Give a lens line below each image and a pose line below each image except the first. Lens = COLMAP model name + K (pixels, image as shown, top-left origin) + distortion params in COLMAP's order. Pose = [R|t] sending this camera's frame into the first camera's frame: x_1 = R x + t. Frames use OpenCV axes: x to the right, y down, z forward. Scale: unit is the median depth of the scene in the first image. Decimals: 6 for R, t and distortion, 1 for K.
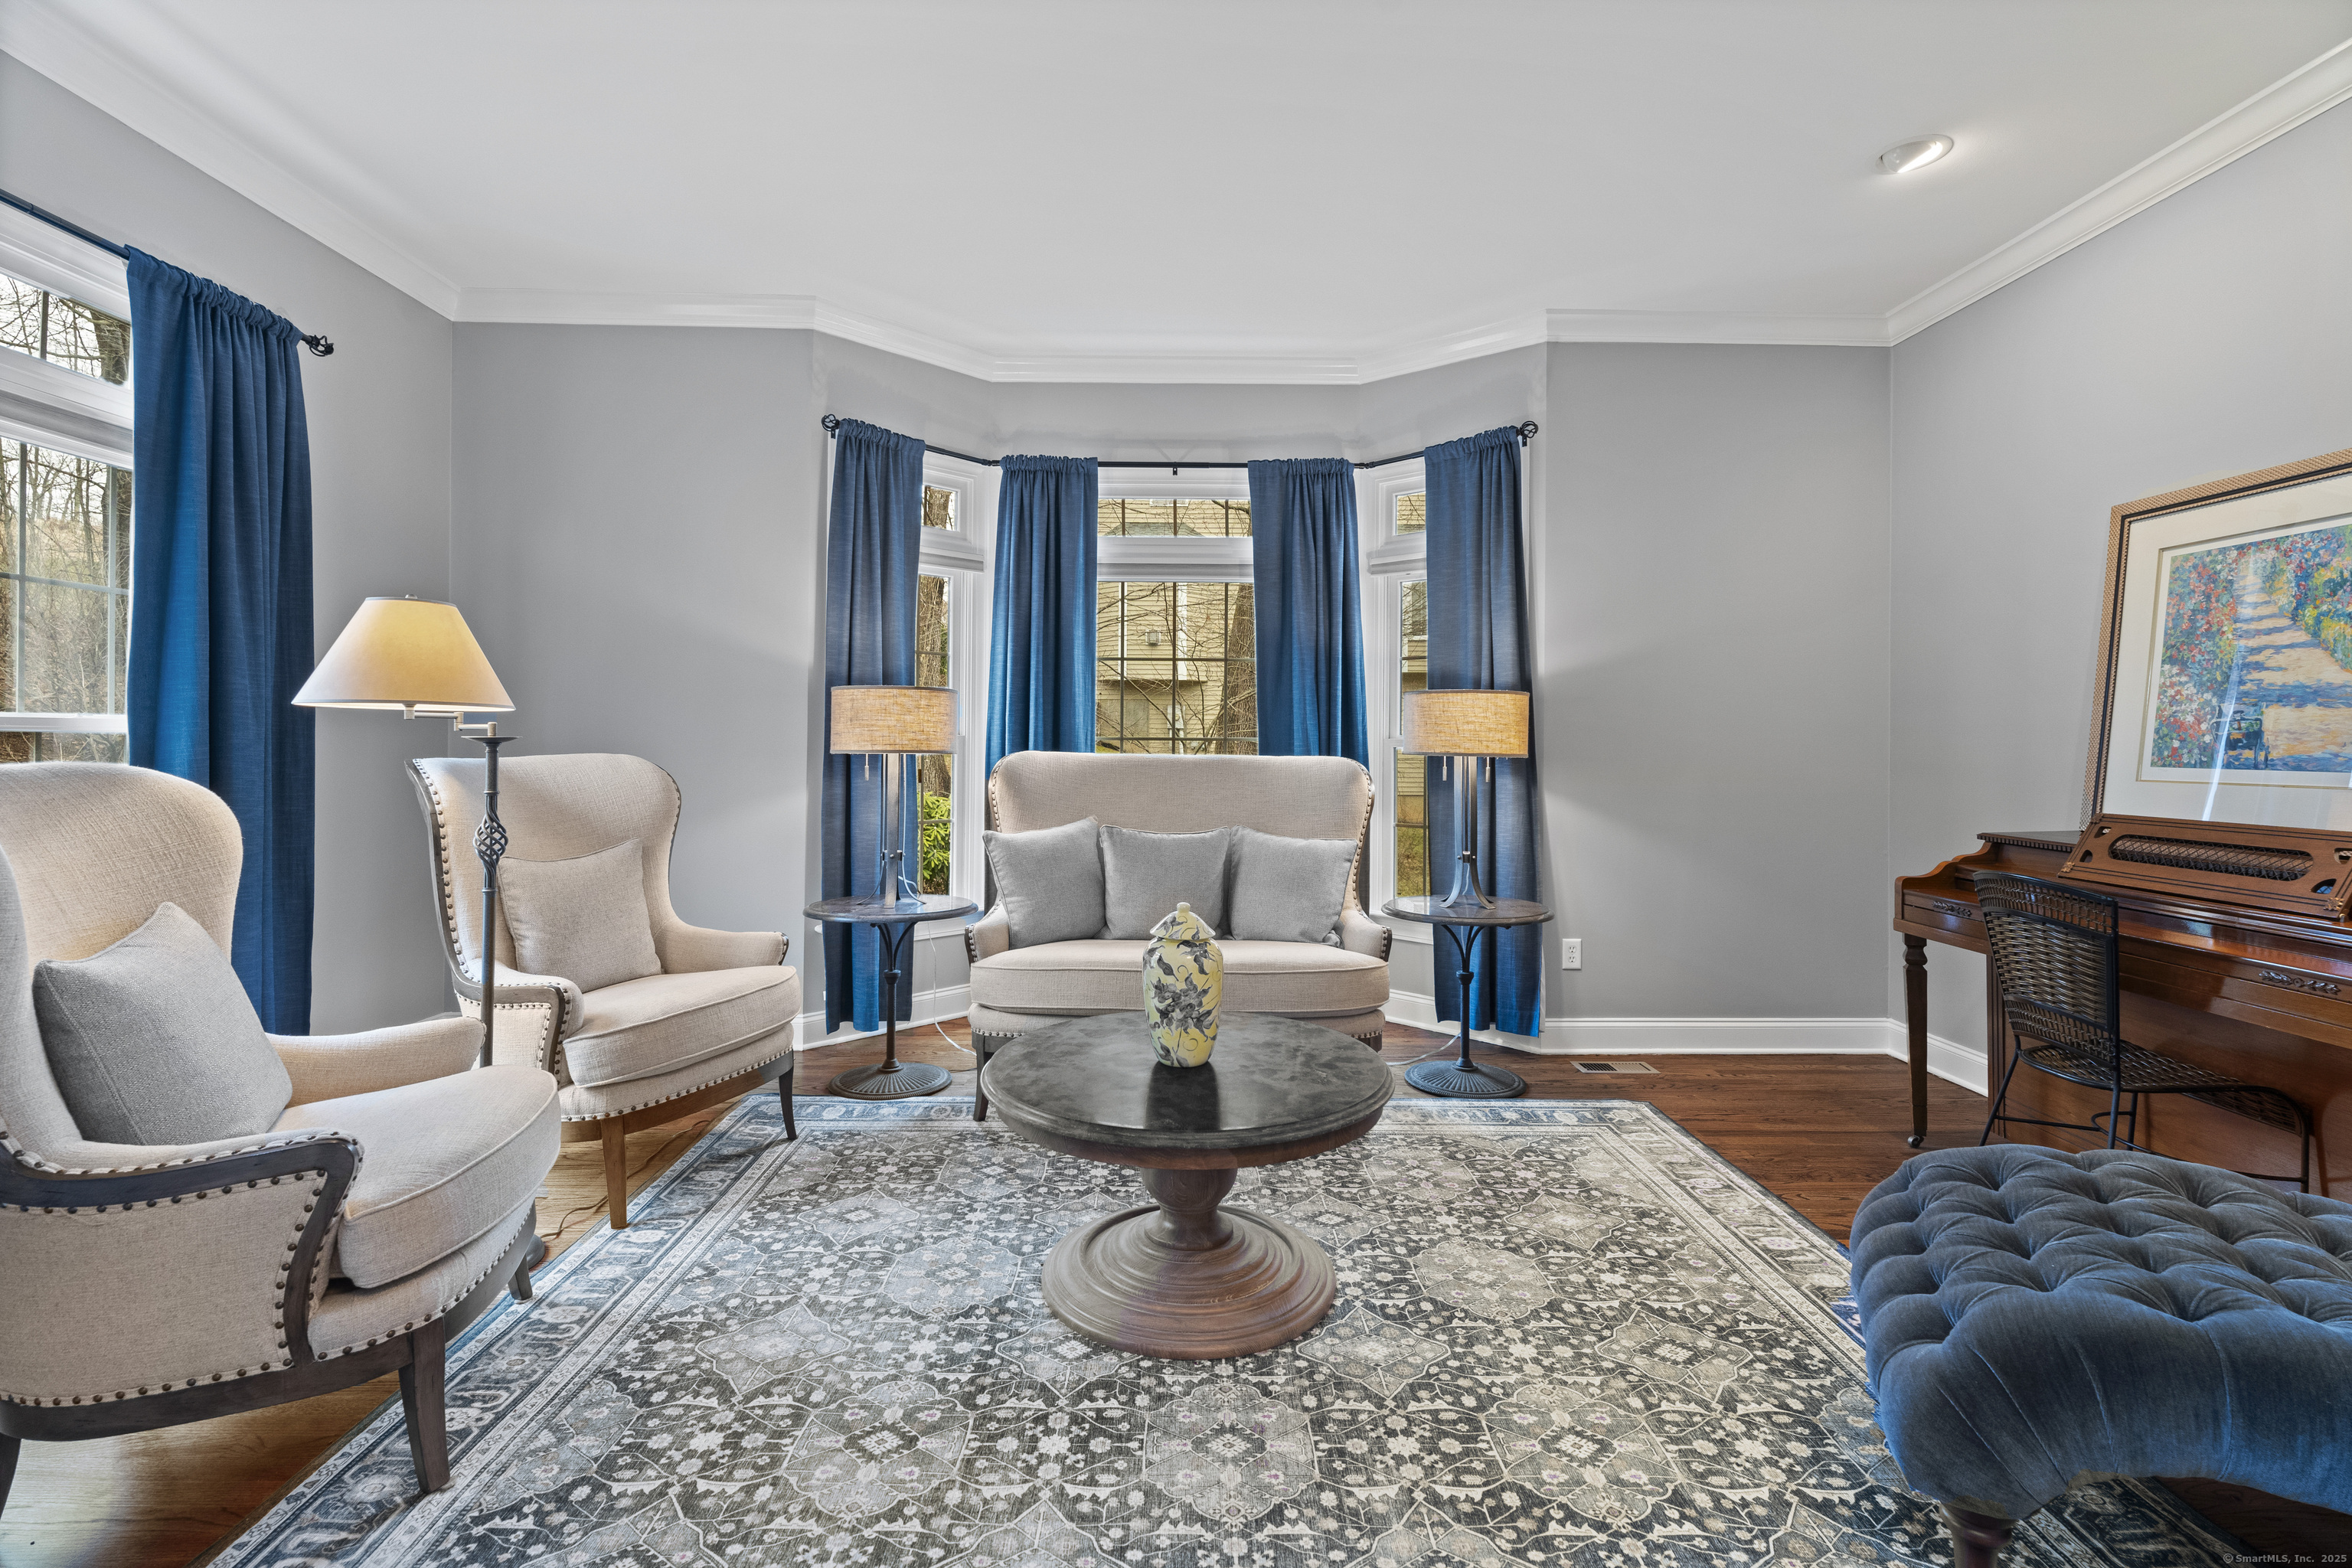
lens RADIAL K [[1055.0, 0, 1170.4], [0, 1055.0, 760.5], [0, 0, 1]] dist [0.000549, -0.001212]
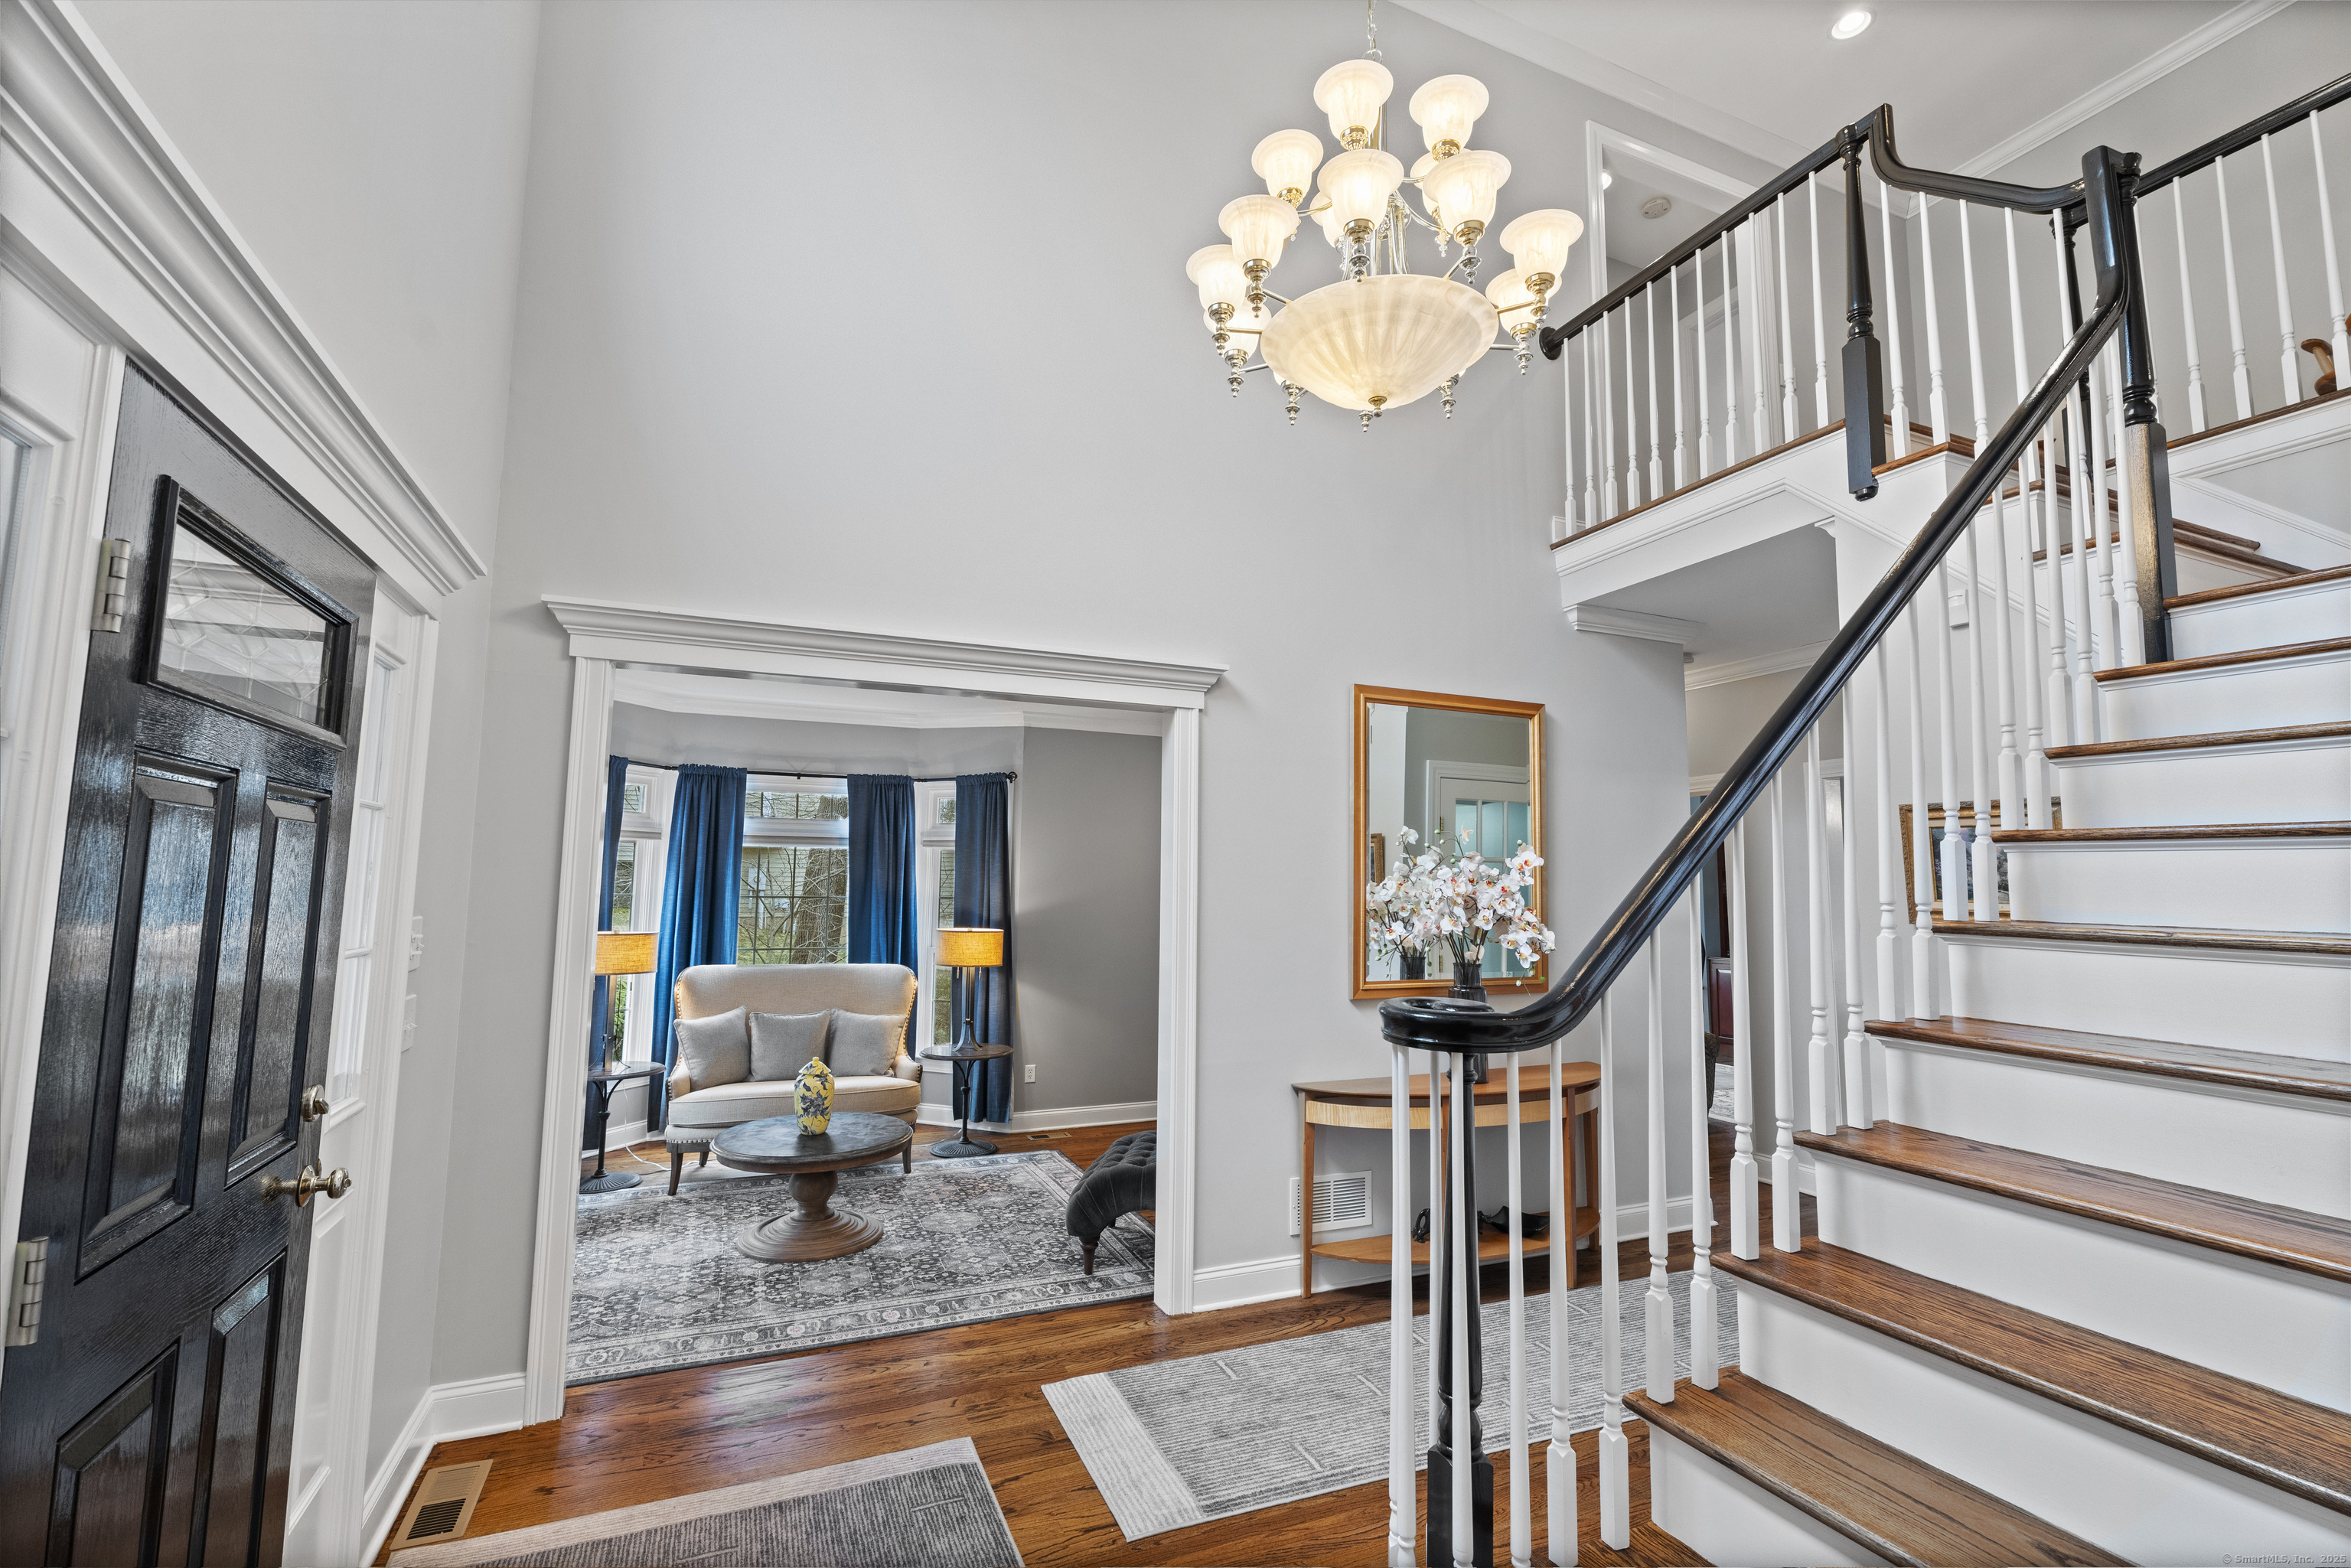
lens RADIAL K [[1029.5, 0, 1175.5], [0, 1029.5, 784.0], [0, 0, 1]] dist [-0.000203, -0.000064]
pose [[0.919600, 0.044600, 0.390315, -0.099139], [0.000301, 0.993455, -0.114228, -0.111816], [-0.392855, 0.105161, 0.913568, -0.794975]]
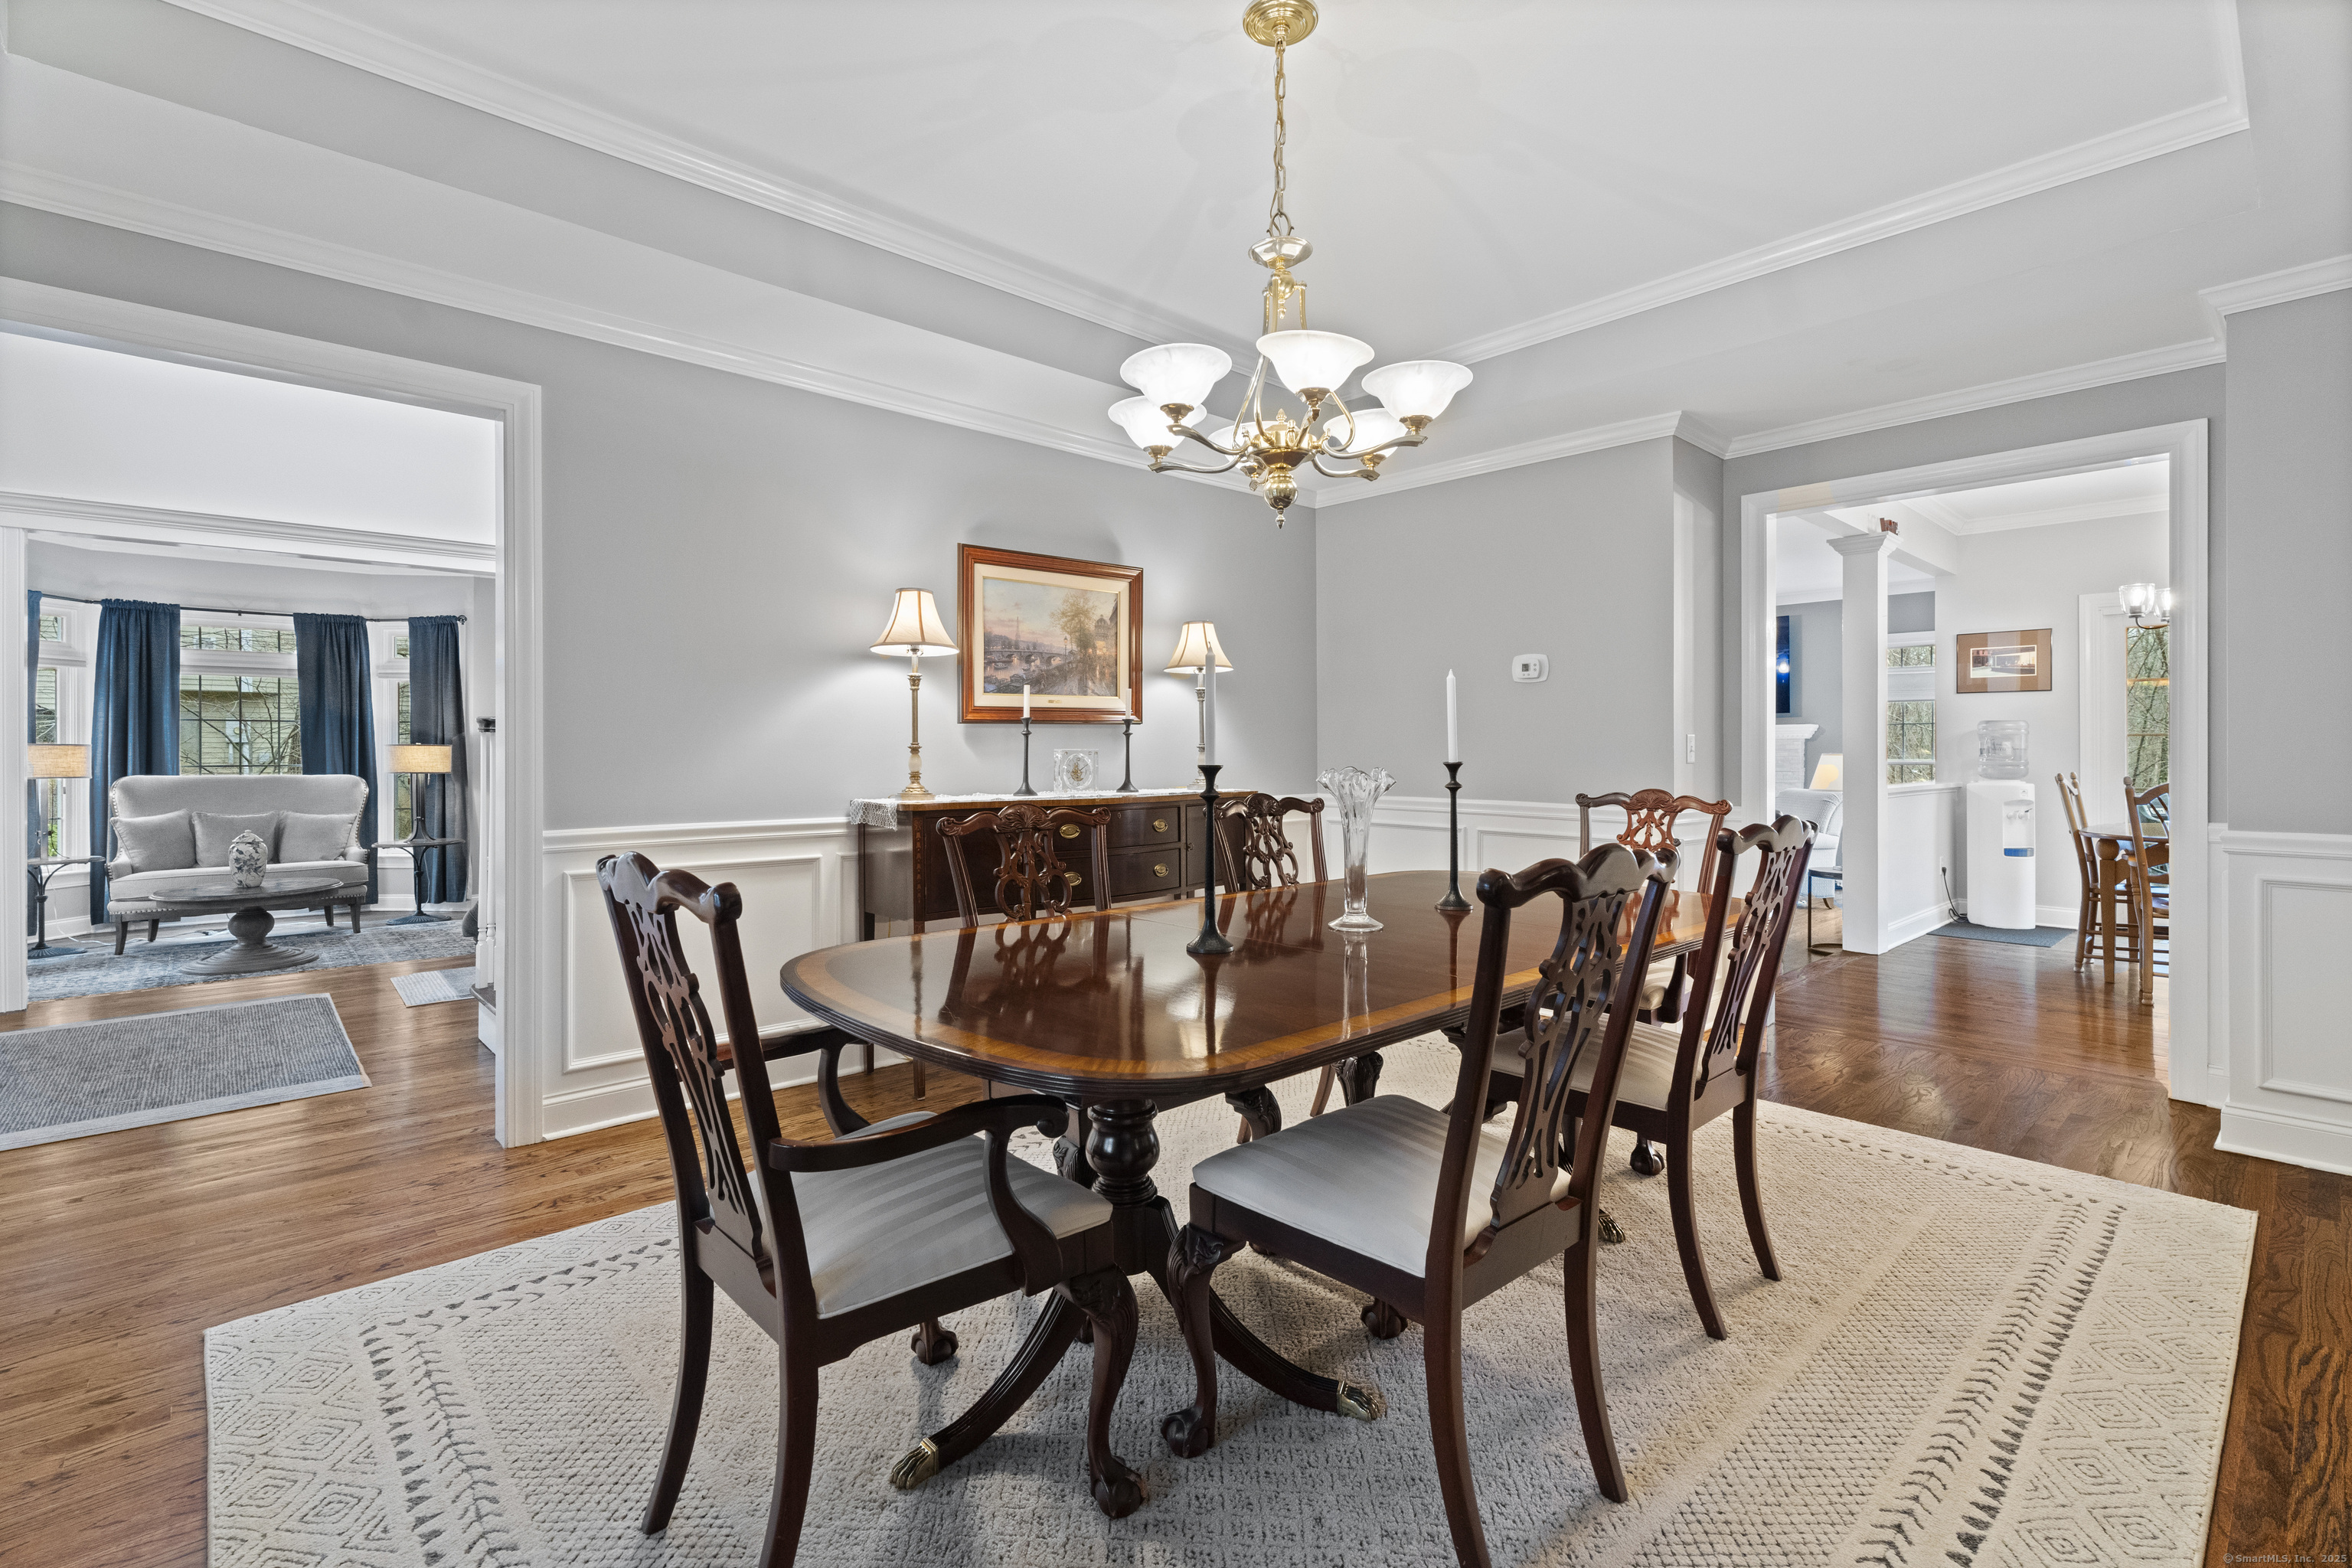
lens RADIAL K [[1055.0, 0, 1170.4], [0, 1055.0, 760.5], [0, 0, 1]] dist [0.000549, -0.001212]
pose [[0.744277, -0.010316, 0.667791, -0.021661], [0.016743, 0.999855, -0.003216, 0.002235], [-0.667661, 0.013575, 0.744342, -1.706866]]
